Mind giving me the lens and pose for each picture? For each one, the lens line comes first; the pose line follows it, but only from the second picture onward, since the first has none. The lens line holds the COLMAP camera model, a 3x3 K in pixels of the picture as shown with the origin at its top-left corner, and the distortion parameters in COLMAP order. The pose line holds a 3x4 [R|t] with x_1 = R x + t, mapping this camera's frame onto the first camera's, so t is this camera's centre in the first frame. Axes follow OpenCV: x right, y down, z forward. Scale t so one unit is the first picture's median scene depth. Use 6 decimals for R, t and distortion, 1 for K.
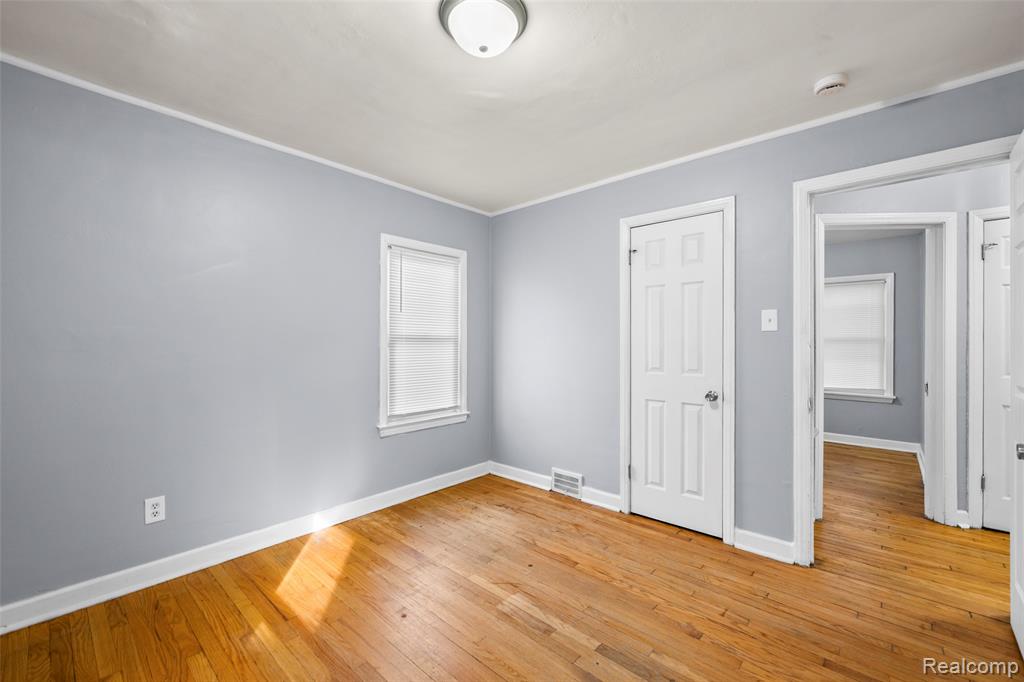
lens RADIAL K [[418.7, 0, 513.9], [0, 418.7, 342.3], [0, 0, 1]] dist [0.003083, 0.000558]
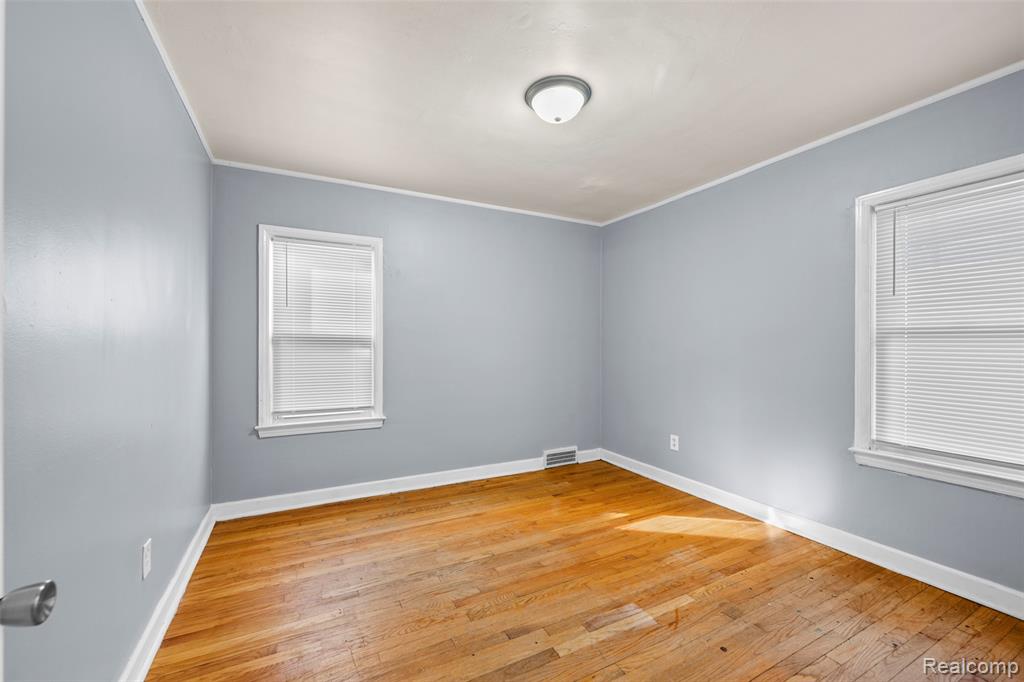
lens RADIAL K [[418.7, 0, 513.4], [0, 418.7, 345.0], [0, 0, 1]] dist [0.003083, 0.000558]
pose [[-0.357502, 0.001704, -0.933911, 0.867834], [0.000238, 0.999998, 0.001733, 0.012063], [0.933913, 0.000397, -0.357501, 0.954770]]
